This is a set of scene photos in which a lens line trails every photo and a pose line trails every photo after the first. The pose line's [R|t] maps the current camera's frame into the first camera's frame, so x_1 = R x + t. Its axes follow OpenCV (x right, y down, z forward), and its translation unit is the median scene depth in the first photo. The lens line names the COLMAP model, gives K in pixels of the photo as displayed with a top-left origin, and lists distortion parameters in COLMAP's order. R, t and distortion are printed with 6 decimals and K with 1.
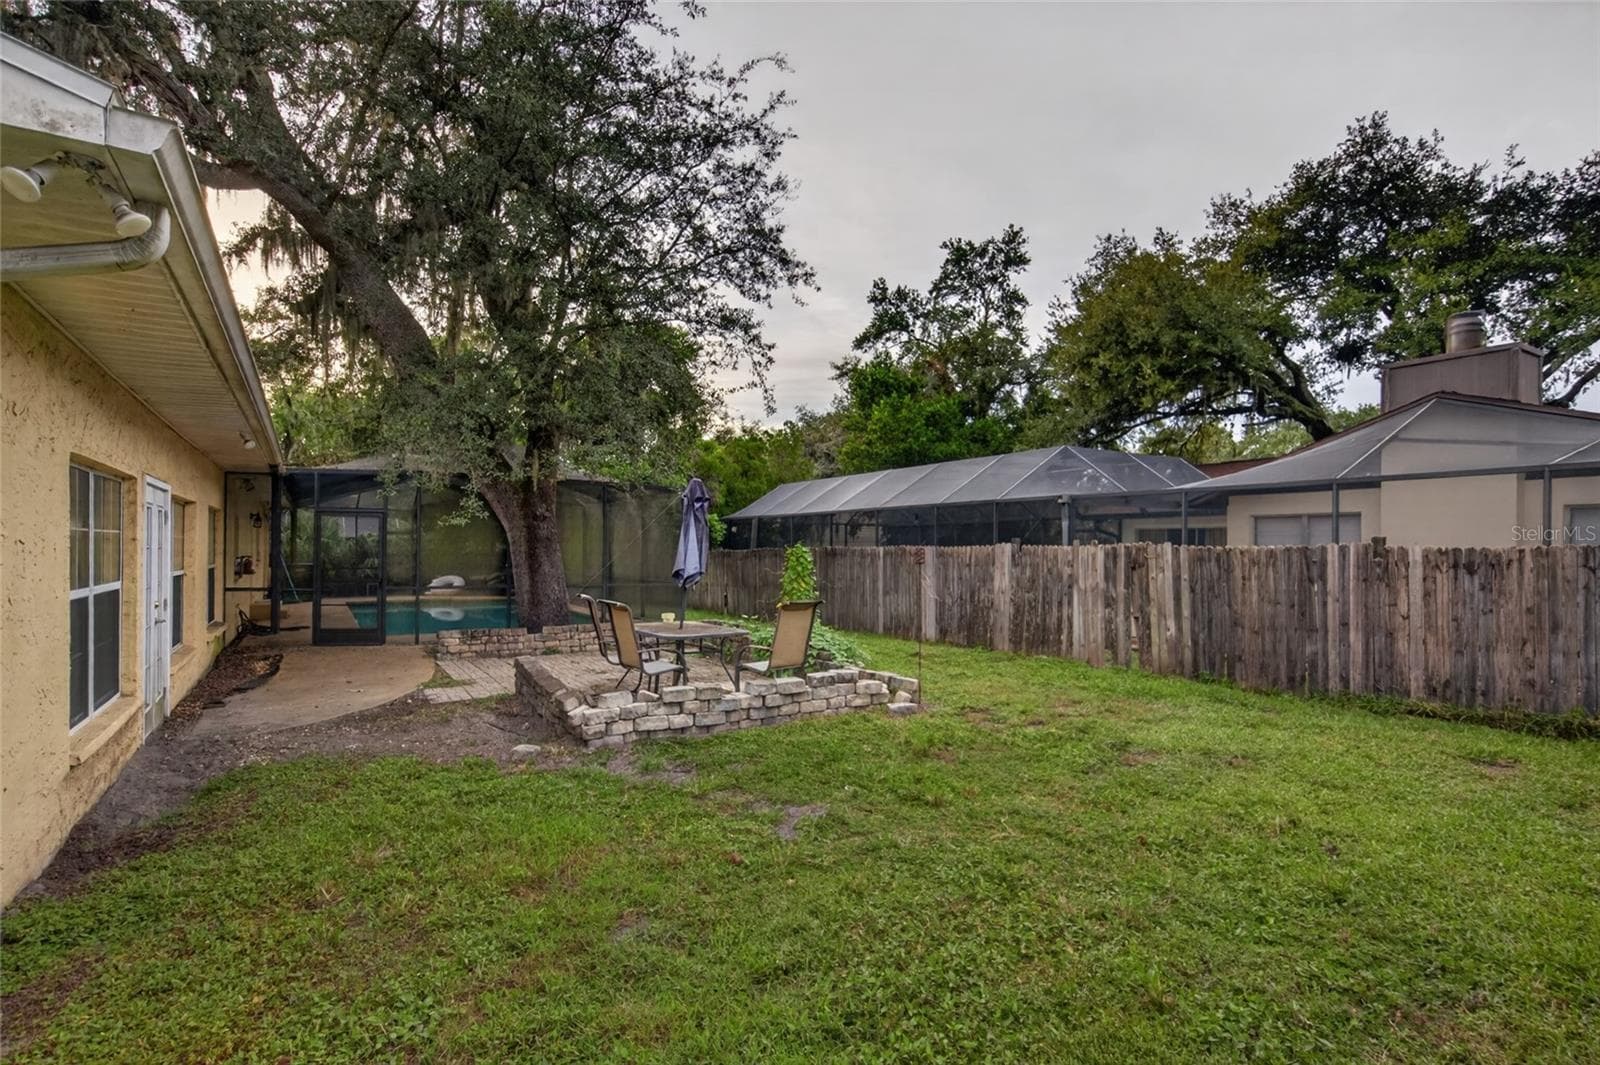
lens RADIAL K [[782.2, 0, 805.7], [0, 782.2, 542.2], [0, 0, 1]] dist [0.003411, -0.004443]
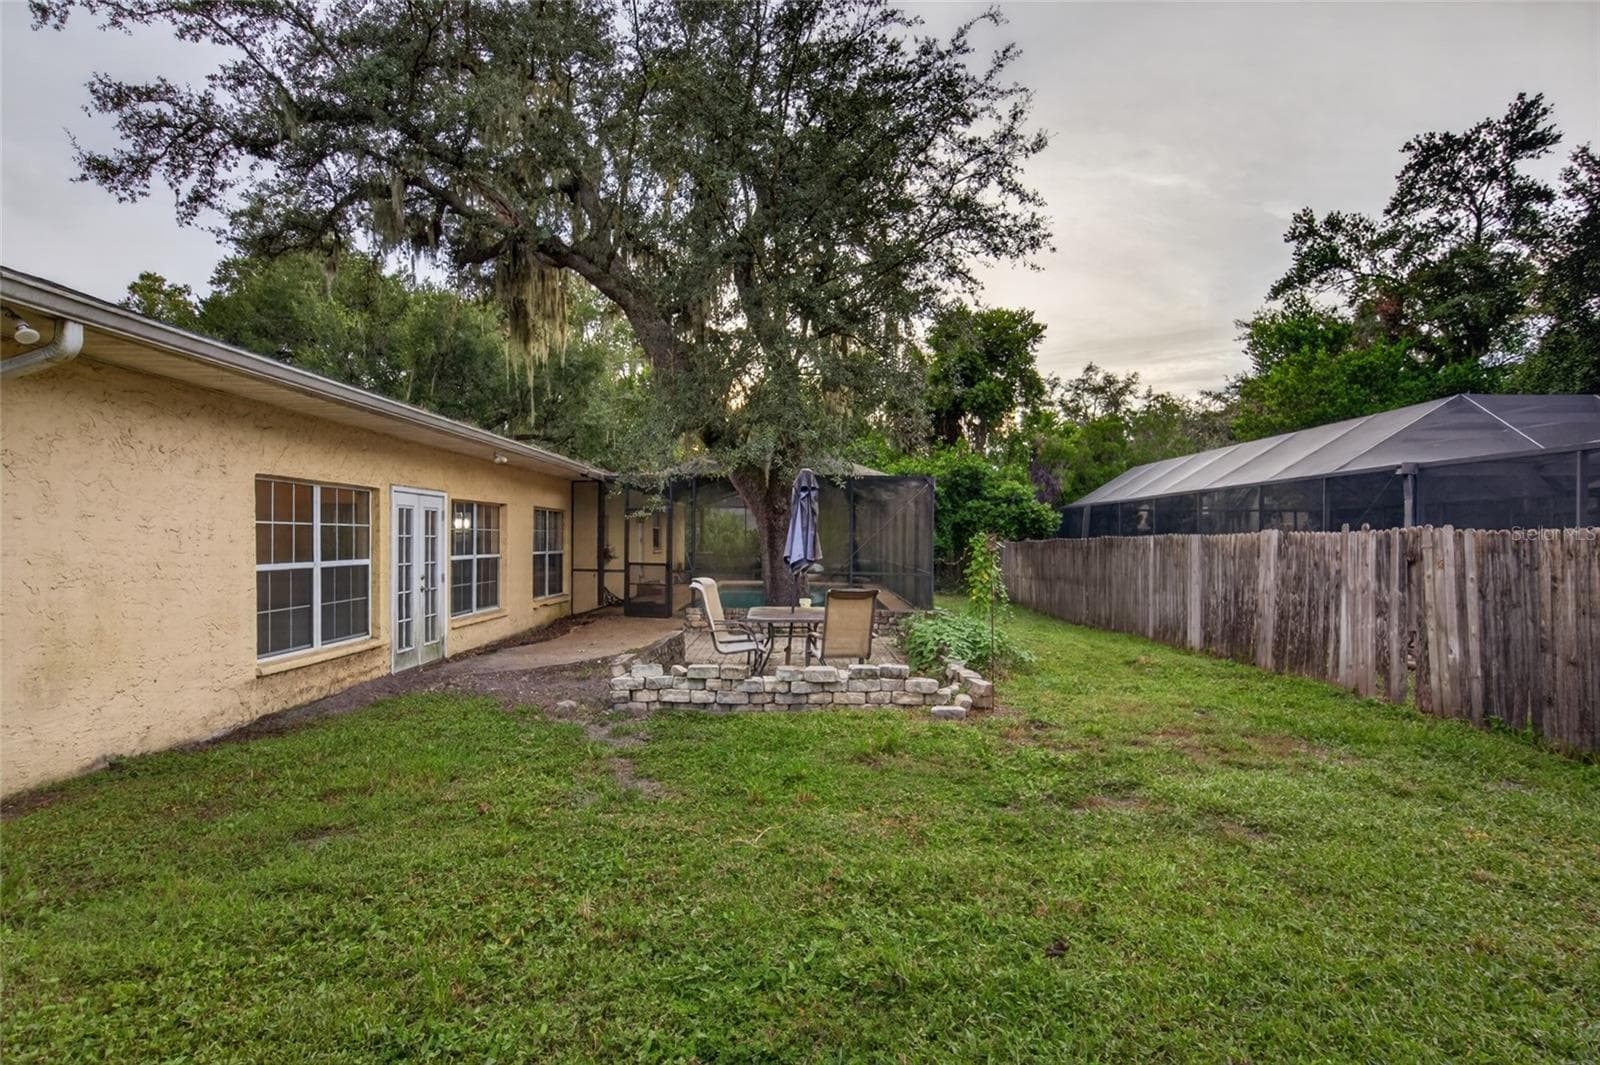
lens RADIAL K [[782.2, 0, 805.9], [0, 782.2, 539.5], [0, 0, 1]] dist [0.003411, -0.004443]
pose [[0.846683, -0.003314, -0.532087, 0.280682], [0.006409, 0.999972, 0.003972, 0.005031], [0.532059, -0.006773, 0.846680, 0.089332]]
